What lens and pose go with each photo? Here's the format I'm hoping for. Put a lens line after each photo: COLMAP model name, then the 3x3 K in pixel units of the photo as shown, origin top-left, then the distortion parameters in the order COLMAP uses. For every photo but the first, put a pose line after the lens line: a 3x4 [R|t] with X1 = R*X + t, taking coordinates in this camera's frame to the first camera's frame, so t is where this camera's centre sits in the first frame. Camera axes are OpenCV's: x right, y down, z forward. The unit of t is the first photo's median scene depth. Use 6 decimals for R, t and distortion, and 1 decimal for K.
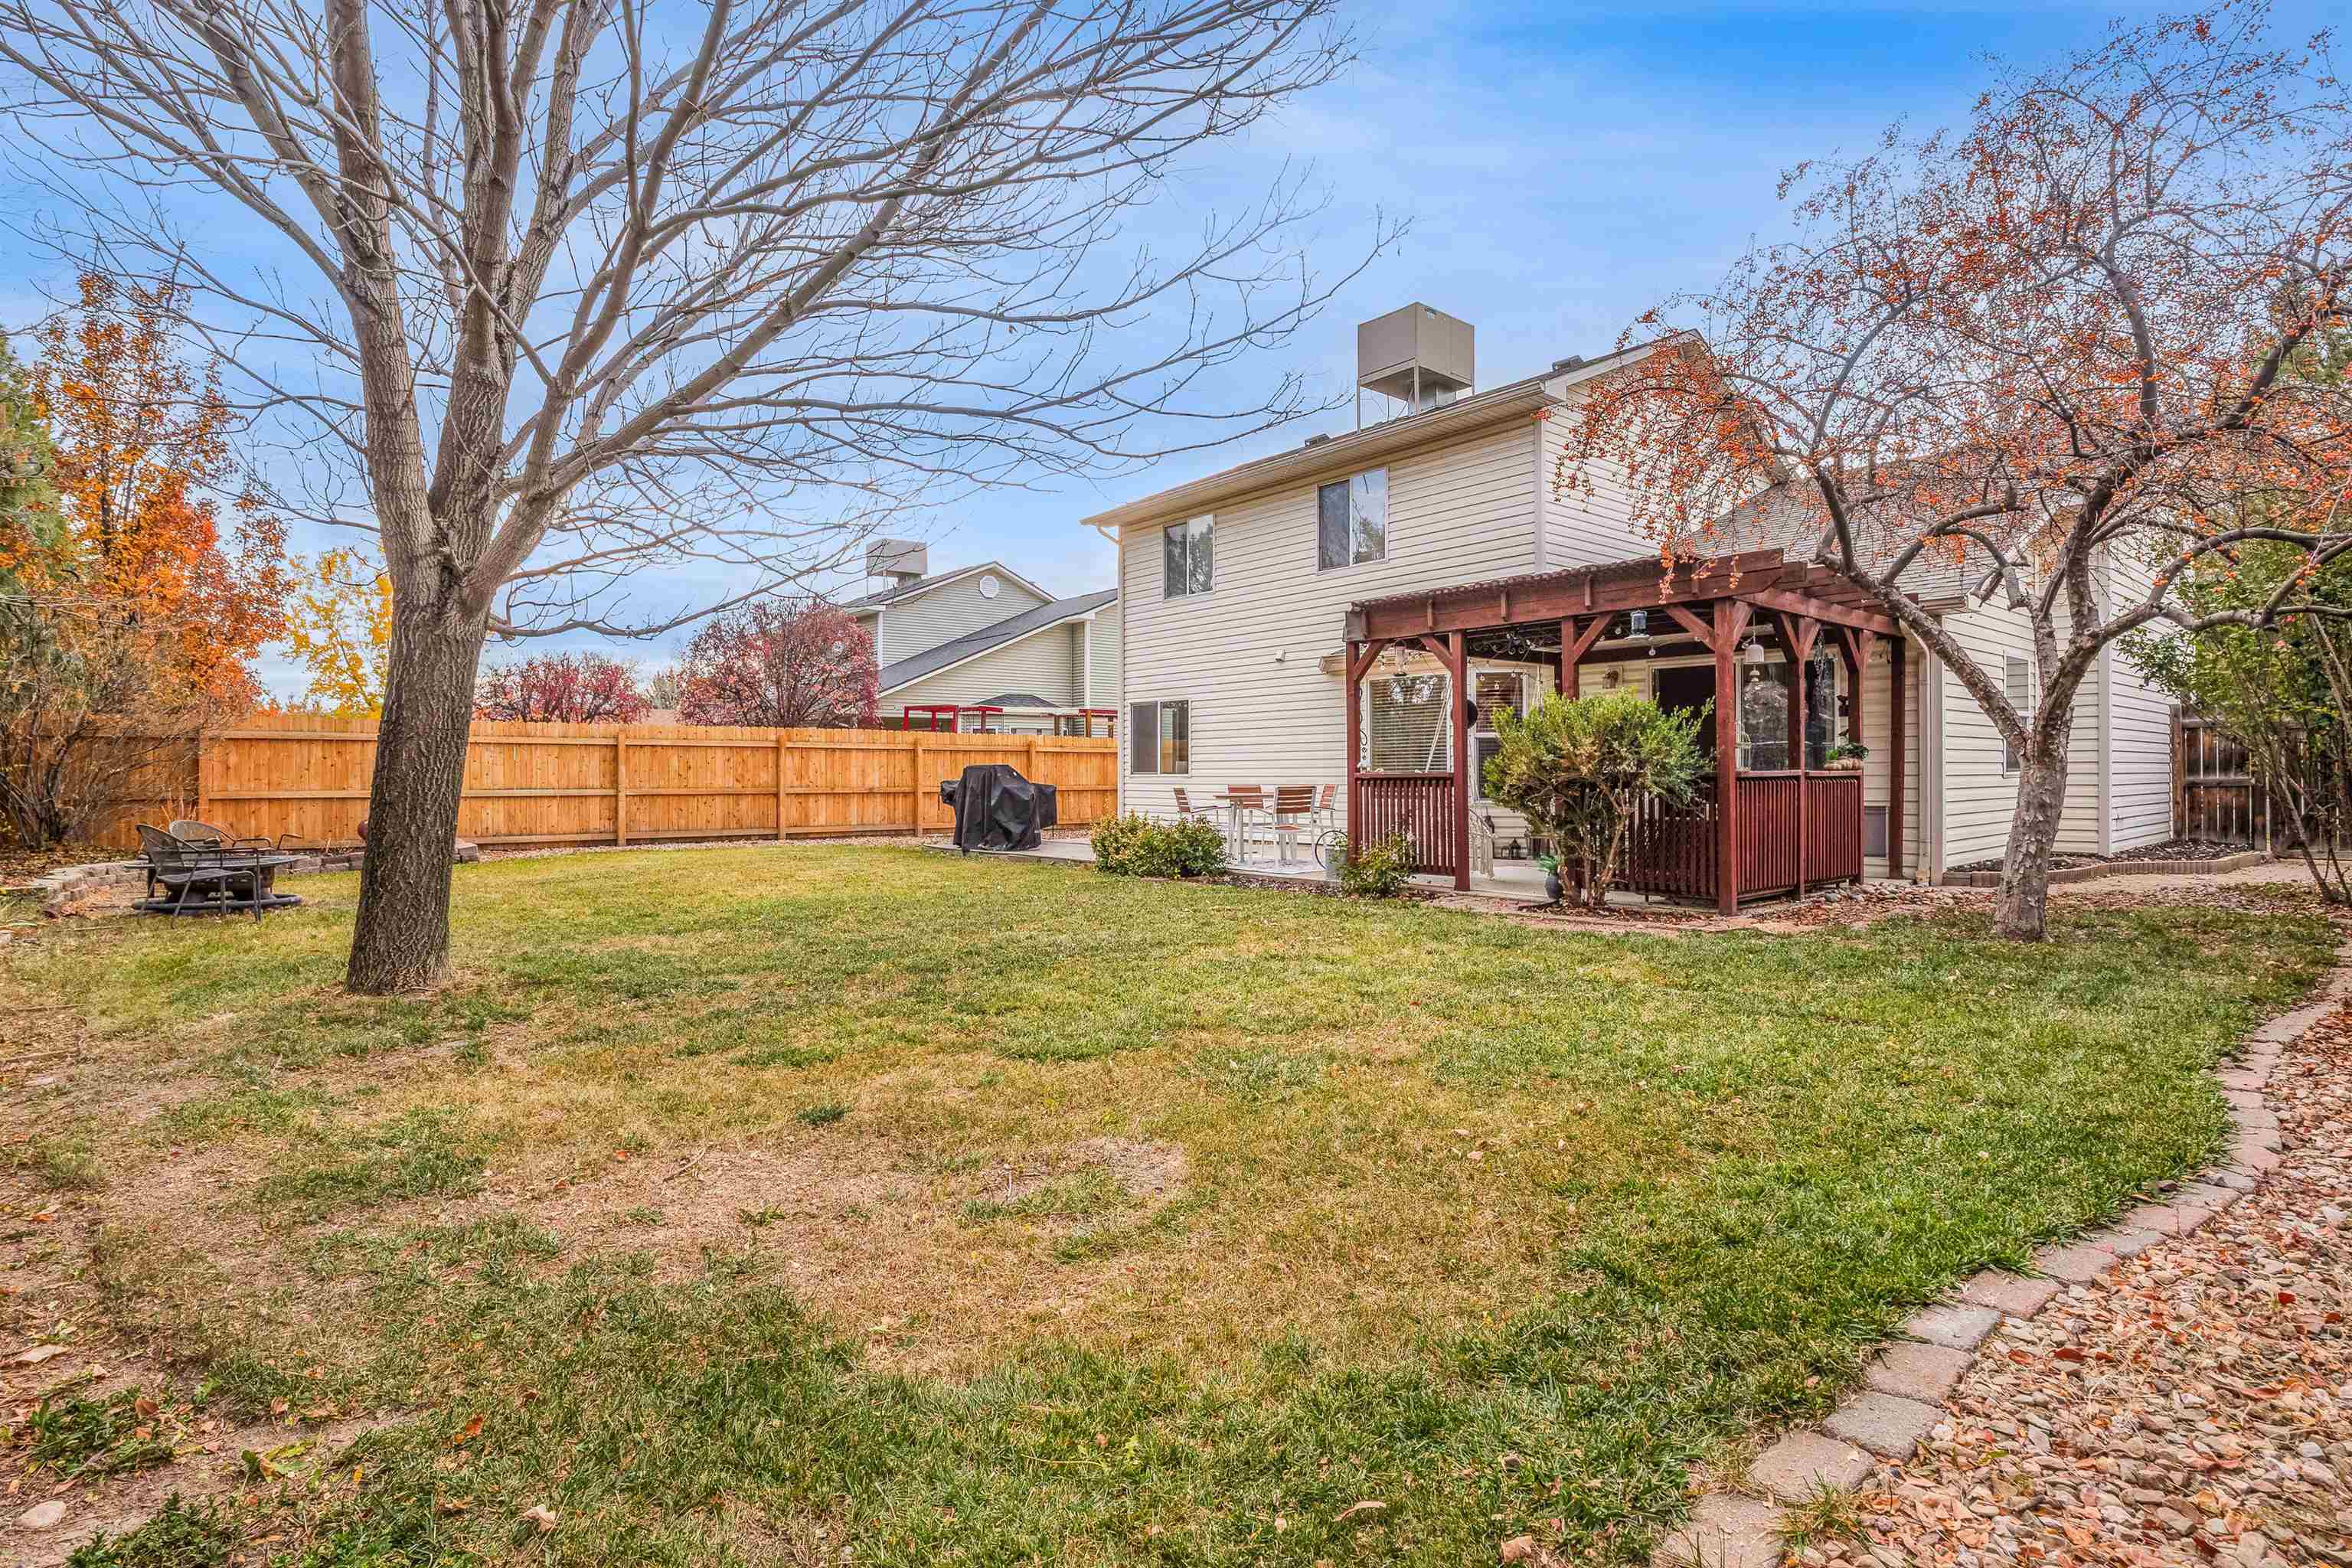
lens RADIAL K [[1138.8, 0, 1176.0], [0, 1138.8, 784.0], [0, 0, 1]] dist [-0.003701, -0.000443]
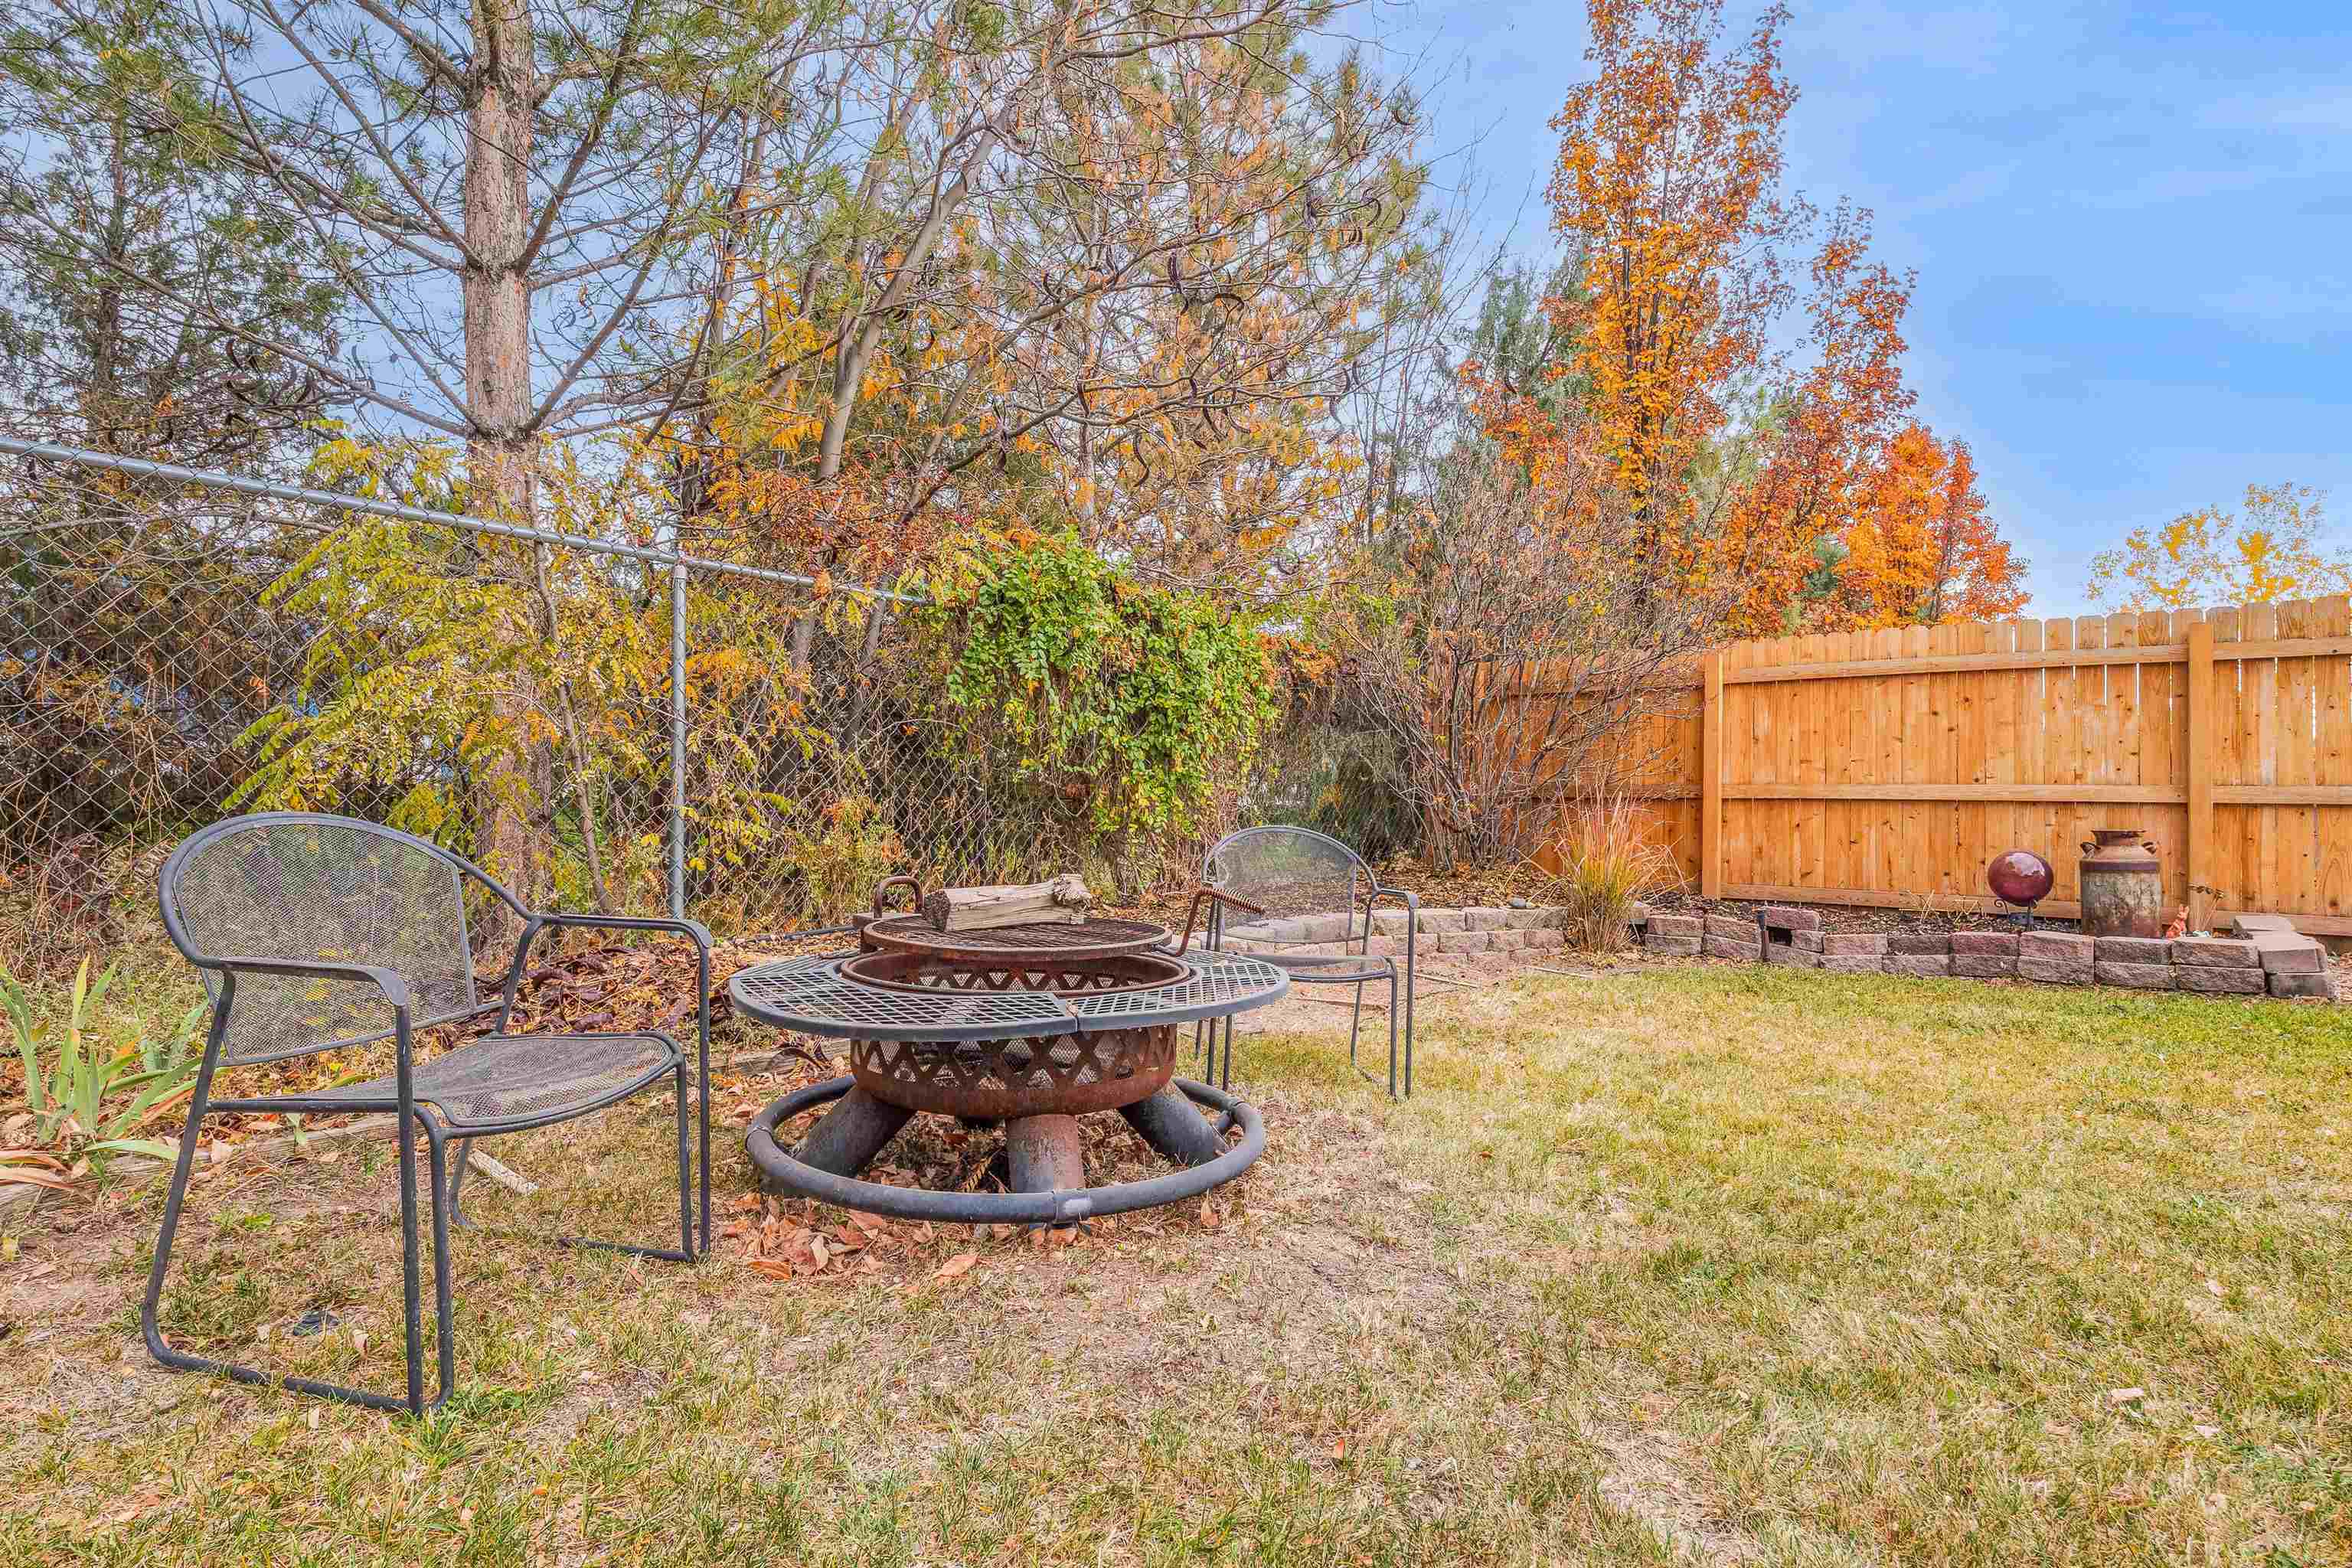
lens RADIAL K [[1172.2, 0, 1176.0], [0, 1172.2, 784.0], [0, 0, 1]] dist [-0.000538, 0.000140]
pose [[0.204122, -0.020630, -0.978728, -0.358742], [-0.002995, 0.999760, -0.021698, 0.017535], [0.978941, 0.007360, 0.204012, 0.617378]]
